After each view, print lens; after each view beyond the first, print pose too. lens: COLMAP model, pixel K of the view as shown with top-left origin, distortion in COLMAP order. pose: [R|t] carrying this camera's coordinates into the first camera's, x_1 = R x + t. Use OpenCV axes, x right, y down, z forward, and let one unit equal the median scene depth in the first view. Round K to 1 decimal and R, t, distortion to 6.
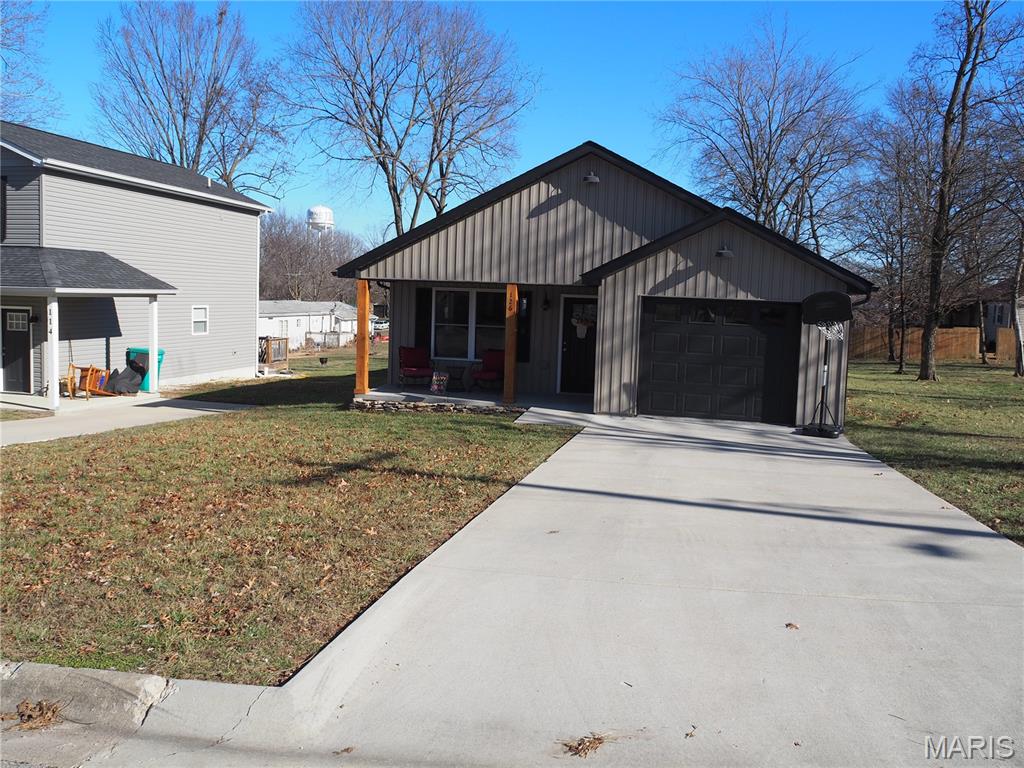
lens RADIAL K [[851.7, 0, 517.9], [0, 851.7, 377.7], [0, 0, 1]] dist [-0.050112, -0.004426]
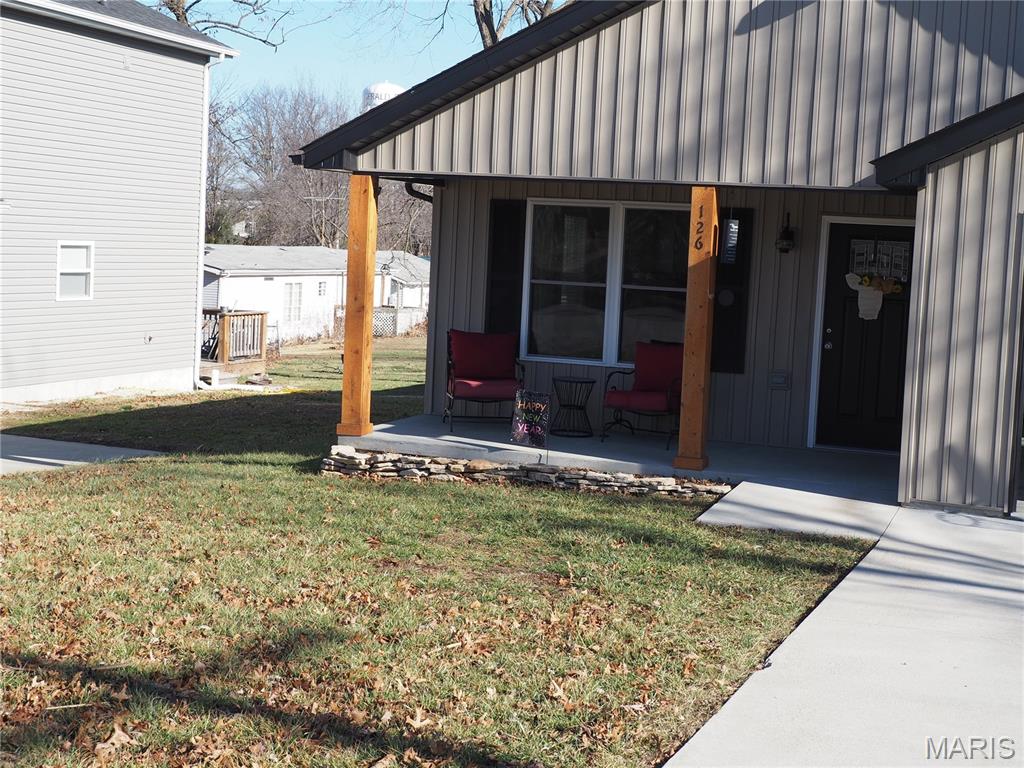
lens RADIAL K [[1632.1, 0, 512.0], [0, 1632.1, 384.0], [0, 0, 1]] dist [0.009190, 0.043448]
pose [[0.990591, 0.025173, -0.134519, 0.009002], [-0.026394, 0.999625, -0.007302, -0.003593], [0.134285, 0.010784, 0.990884, 0.178587]]
